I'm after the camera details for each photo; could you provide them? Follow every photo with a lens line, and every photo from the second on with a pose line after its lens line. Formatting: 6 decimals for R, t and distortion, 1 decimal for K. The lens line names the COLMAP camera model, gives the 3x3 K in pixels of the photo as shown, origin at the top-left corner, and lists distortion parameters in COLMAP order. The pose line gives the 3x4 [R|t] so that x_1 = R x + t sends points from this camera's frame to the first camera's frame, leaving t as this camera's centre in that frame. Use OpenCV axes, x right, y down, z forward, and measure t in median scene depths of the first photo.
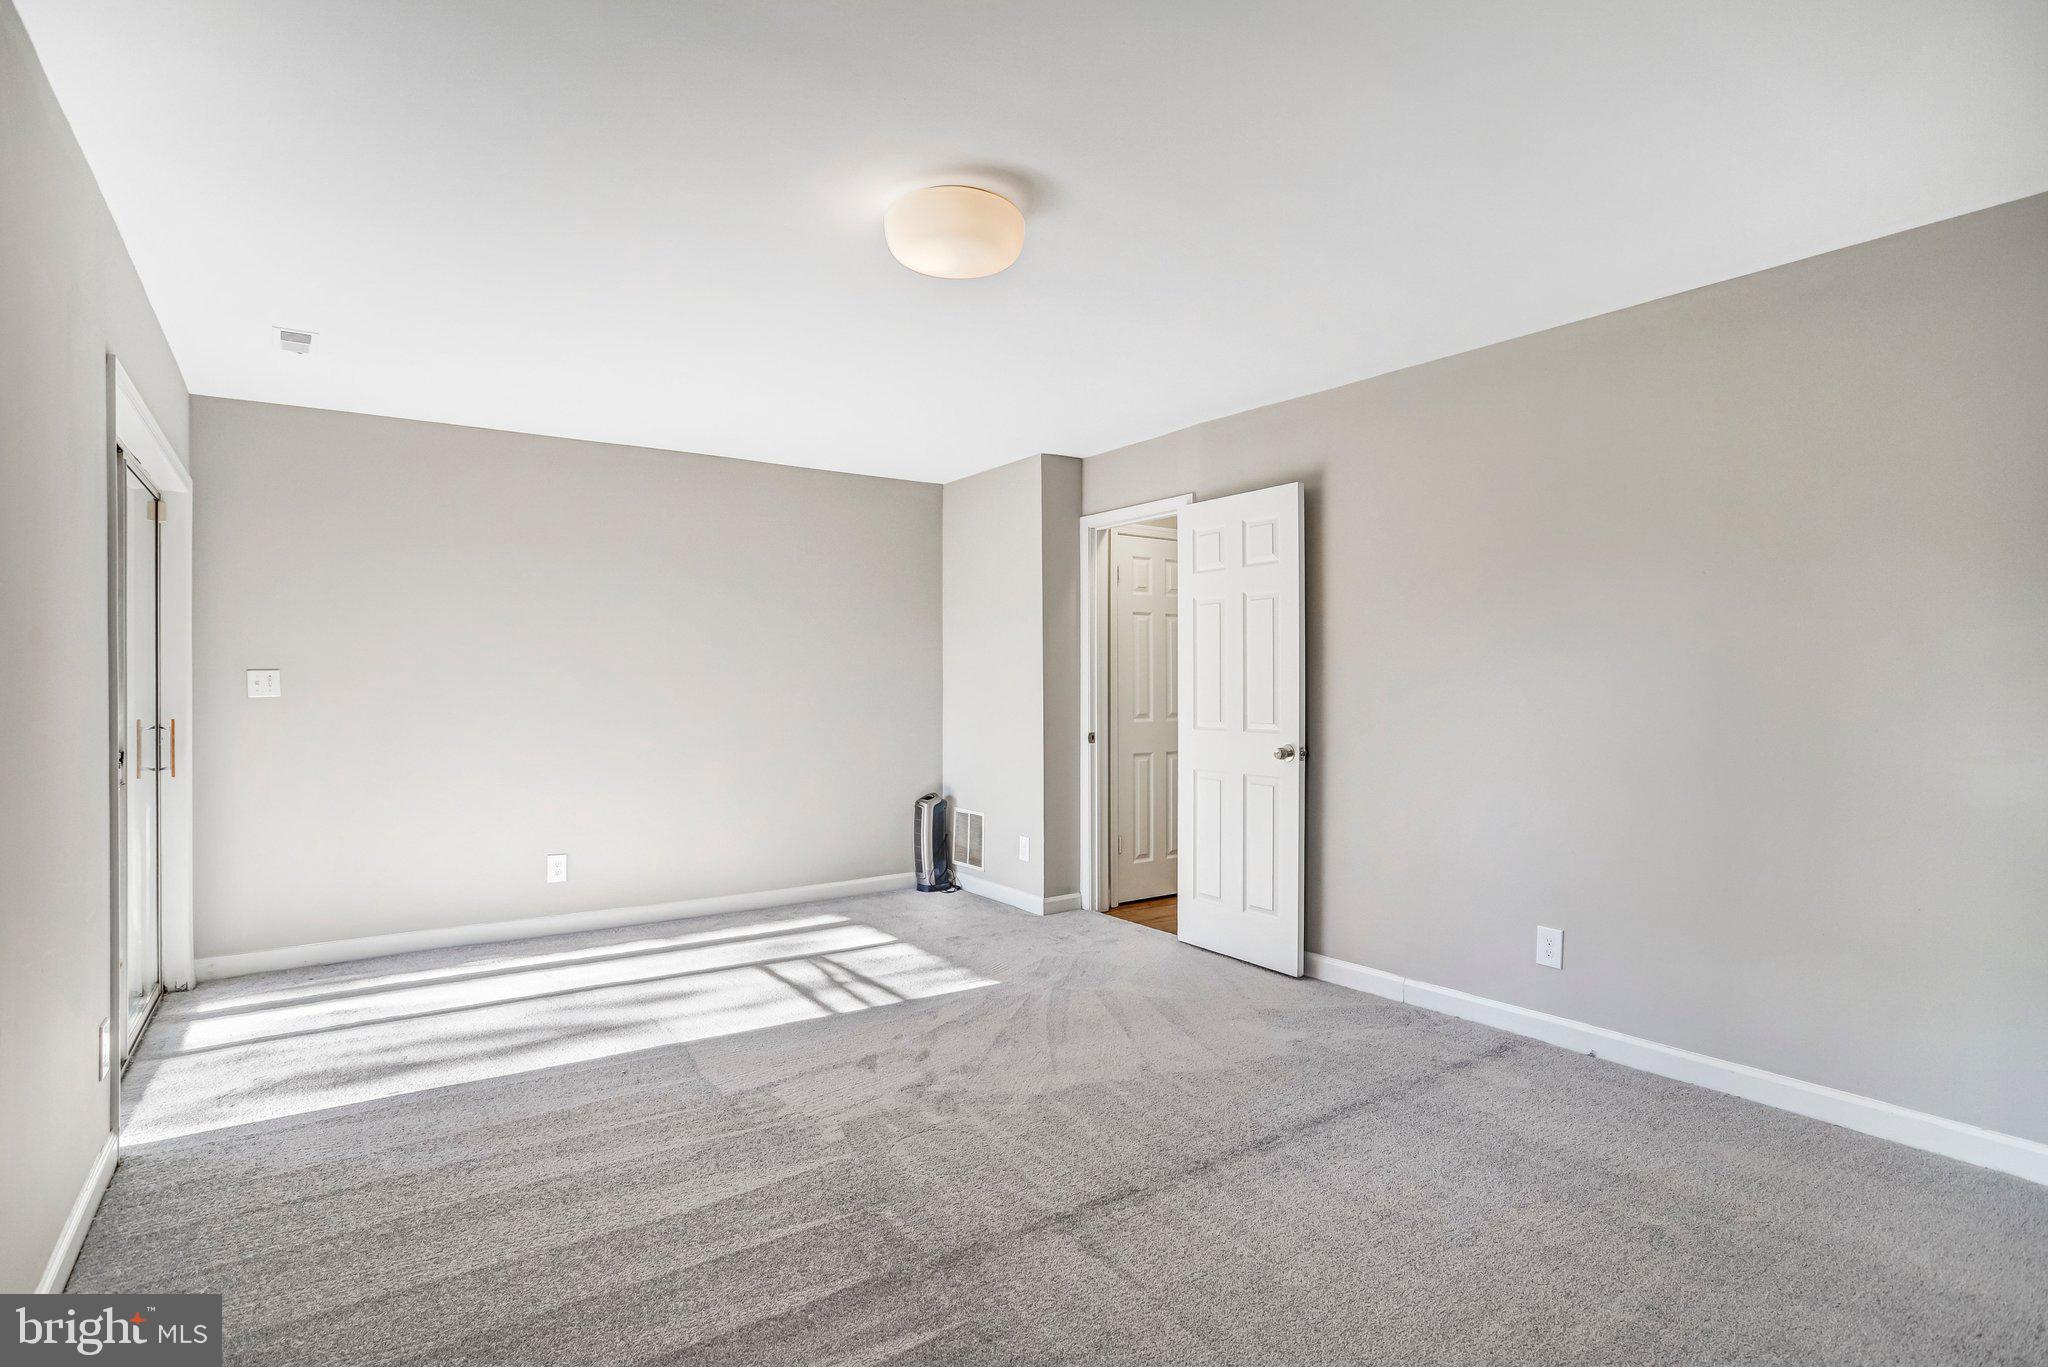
lens RADIAL K [[1071.8, 0, 1024.0], [0, 1071.8, 683.5], [0, 0, 1]] dist [-0.043010, 0.001108]
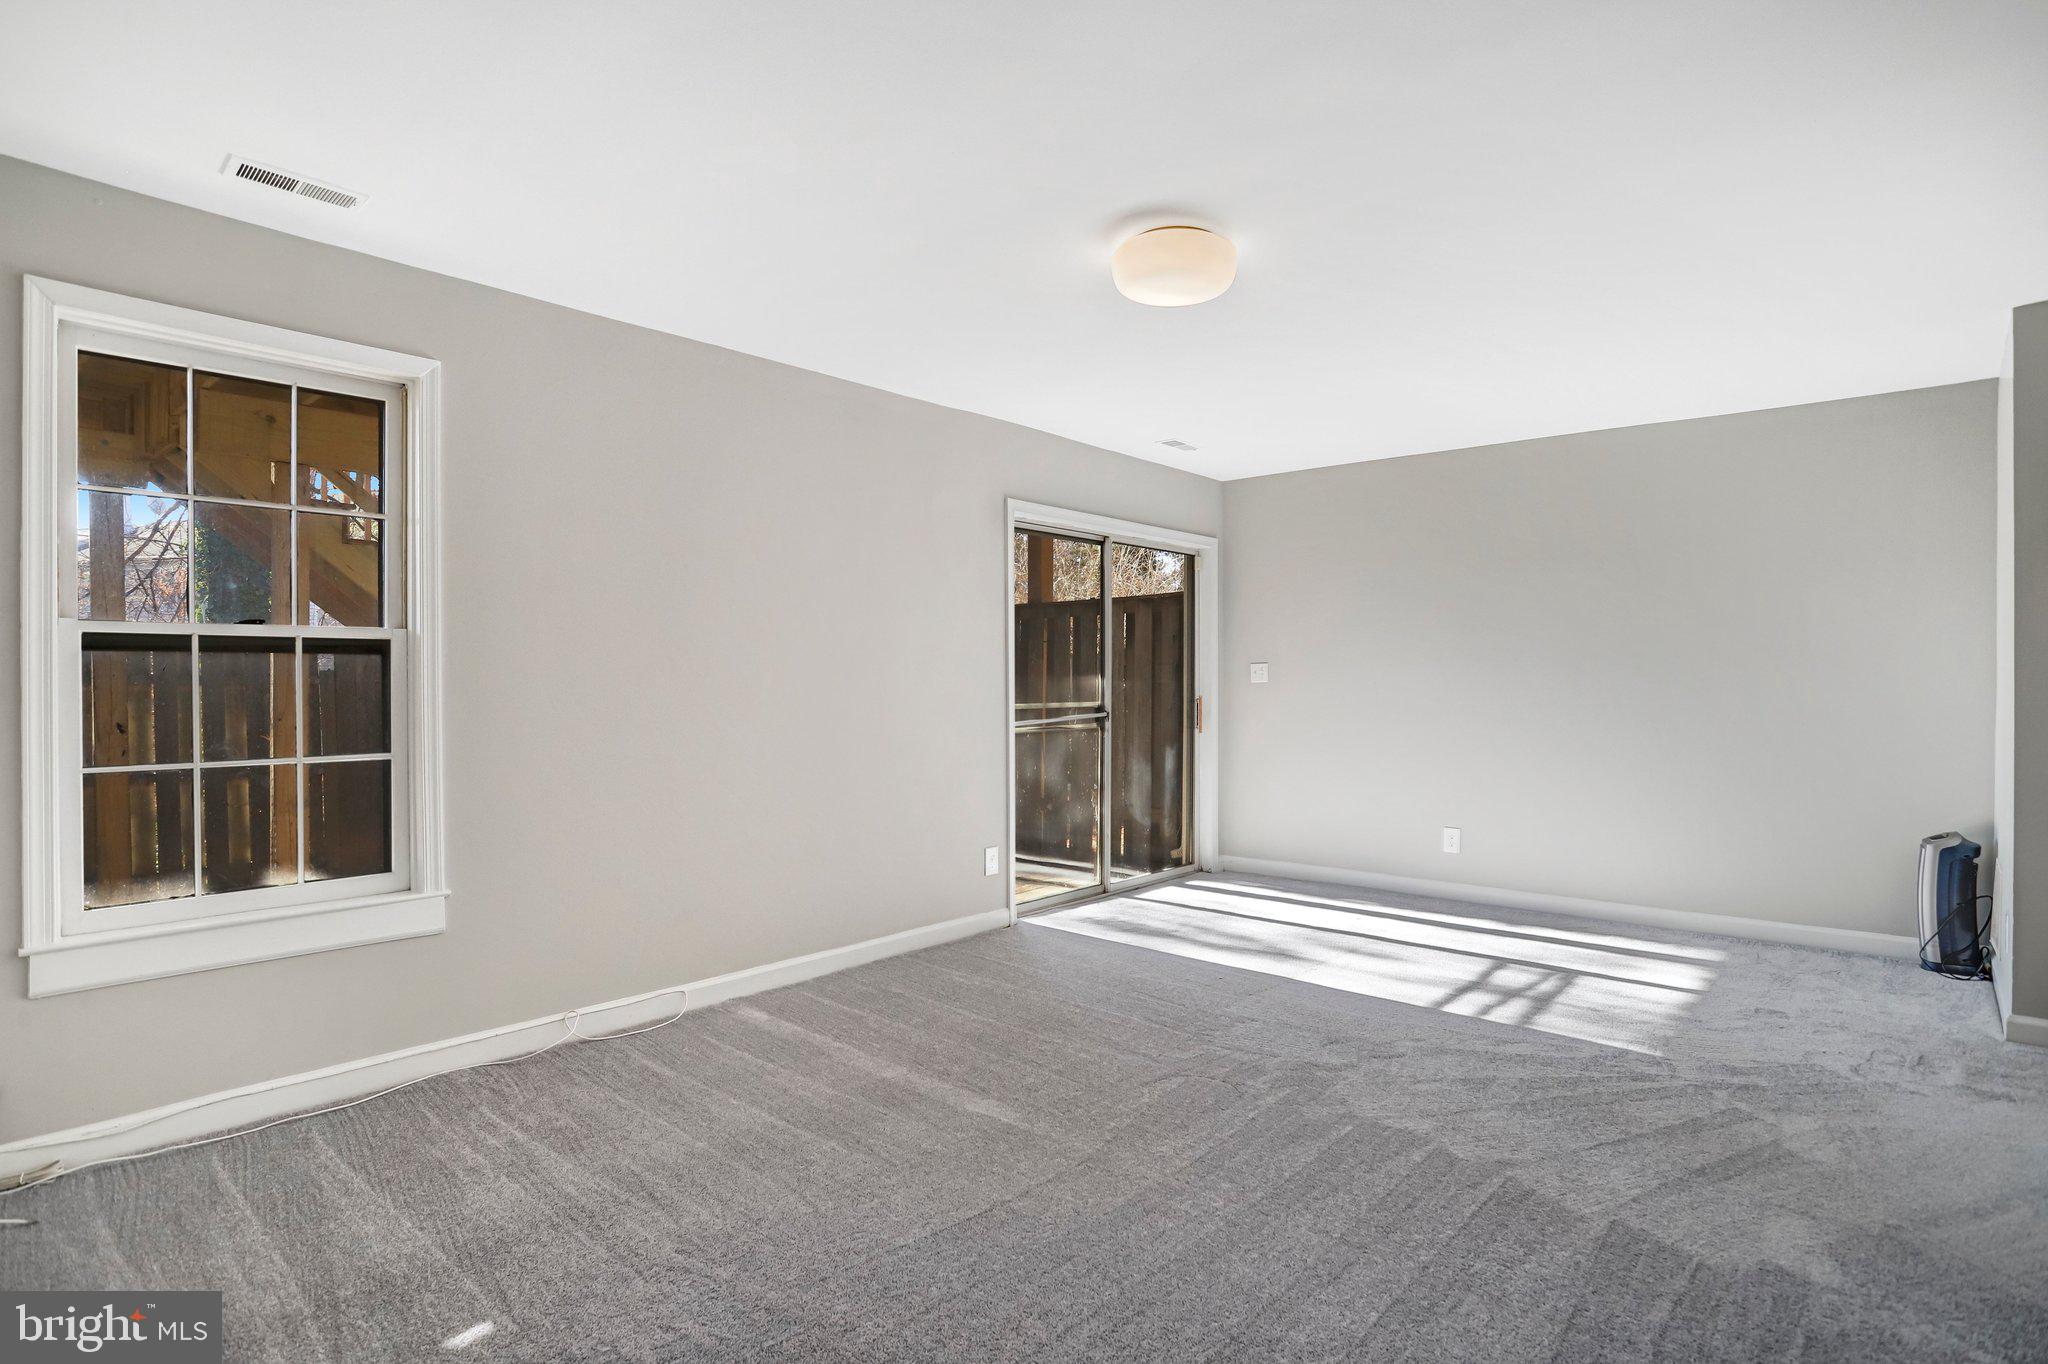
lens RADIAL K [[1005.8, 0, 1024.0], [0, 1005.8, 682.0], [0, 0, 1]] dist [0.001037, 0.000550]
pose [[0.241696, 0.001346, -0.970351, 0.582685], [-0.006829, 0.999977, -0.000314, 0.016612], [0.970328, 0.006703, 0.241700, 0.394712]]
